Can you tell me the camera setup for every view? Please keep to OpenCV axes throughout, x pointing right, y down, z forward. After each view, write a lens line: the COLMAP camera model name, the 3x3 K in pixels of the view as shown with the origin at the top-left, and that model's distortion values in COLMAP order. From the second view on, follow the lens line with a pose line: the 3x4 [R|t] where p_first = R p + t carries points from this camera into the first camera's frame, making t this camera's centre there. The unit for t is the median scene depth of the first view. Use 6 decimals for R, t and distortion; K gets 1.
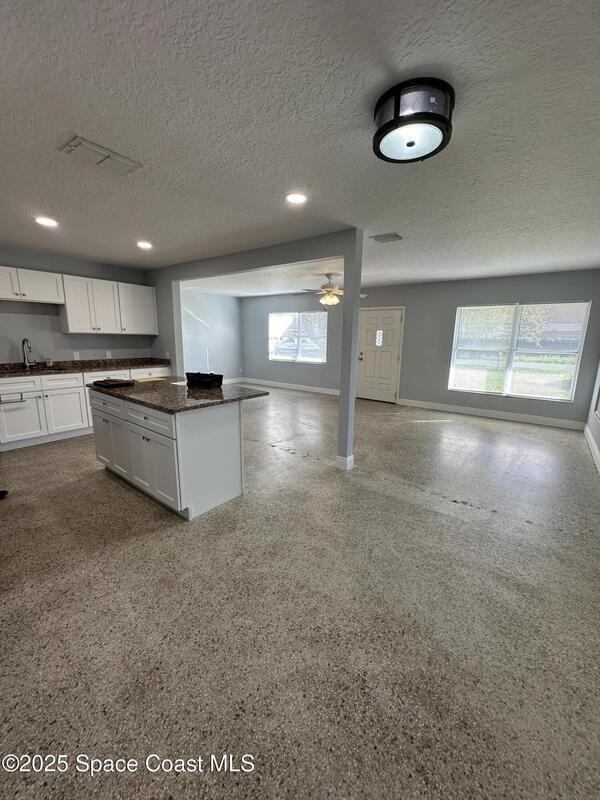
lens RADIAL K [[319.3, 0, 301.2], [0, 319.3, 399.9], [0, 0, 1]] dist [-0.006555, 0.000101]
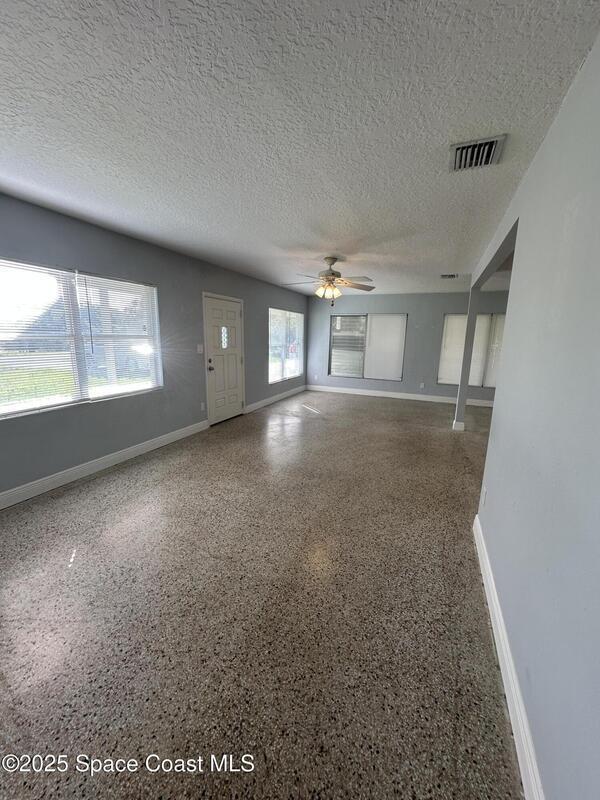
lens RADIAL K [[319.3, 0, 302.1], [0, 319.3, 398.0], [0, 0, 1]] dist [-0.006555, 0.000101]
pose [[-0.252517, -0.206918, 0.945209, -0.815585], [0.166624, 0.952974, 0.253133, -0.329156], [-0.953138, 0.221415, -0.206165, 1.532775]]
